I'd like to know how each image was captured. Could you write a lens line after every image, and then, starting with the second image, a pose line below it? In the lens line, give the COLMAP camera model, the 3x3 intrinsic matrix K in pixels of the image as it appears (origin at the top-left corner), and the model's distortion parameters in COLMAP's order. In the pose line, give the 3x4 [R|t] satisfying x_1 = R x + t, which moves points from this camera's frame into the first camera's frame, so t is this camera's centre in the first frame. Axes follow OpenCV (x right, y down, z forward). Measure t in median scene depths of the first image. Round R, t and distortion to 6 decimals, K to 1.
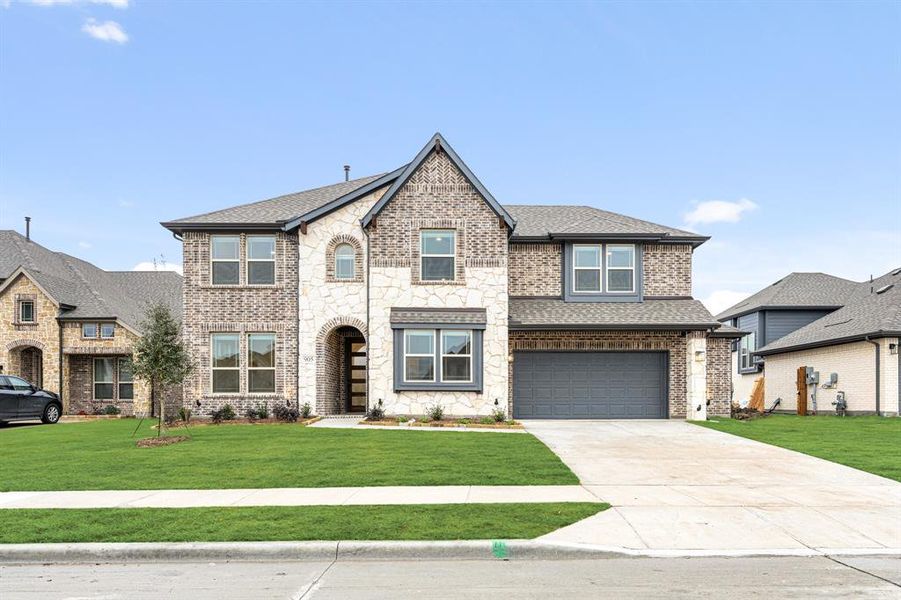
lens RADIAL K [[358.6, 0, 450.5], [0, 358.6, 300.0], [0, 0, 1]] dist [-0.000695, -0.000008]
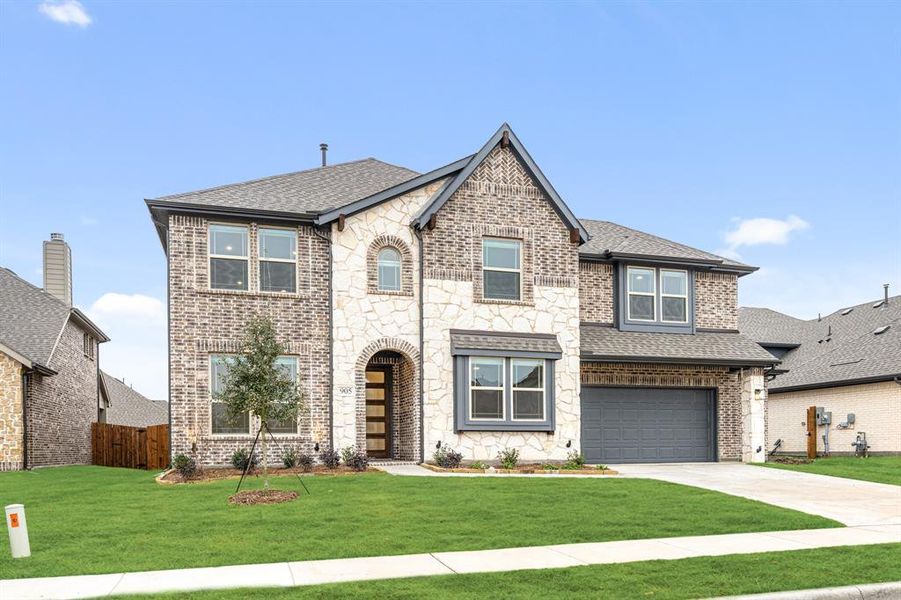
lens RADIAL K [[440.7, 0, 450.5], [0, 440.7, 318.0], [0, 0, 1]] dist [-0.000763, -0.000087]
pose [[0.982451, 0.046335, 0.180672, -0.334463], [-0.045147, 0.998923, -0.010684, 0.005638], [-0.180972, 0.002340, 0.983485, 0.009580]]
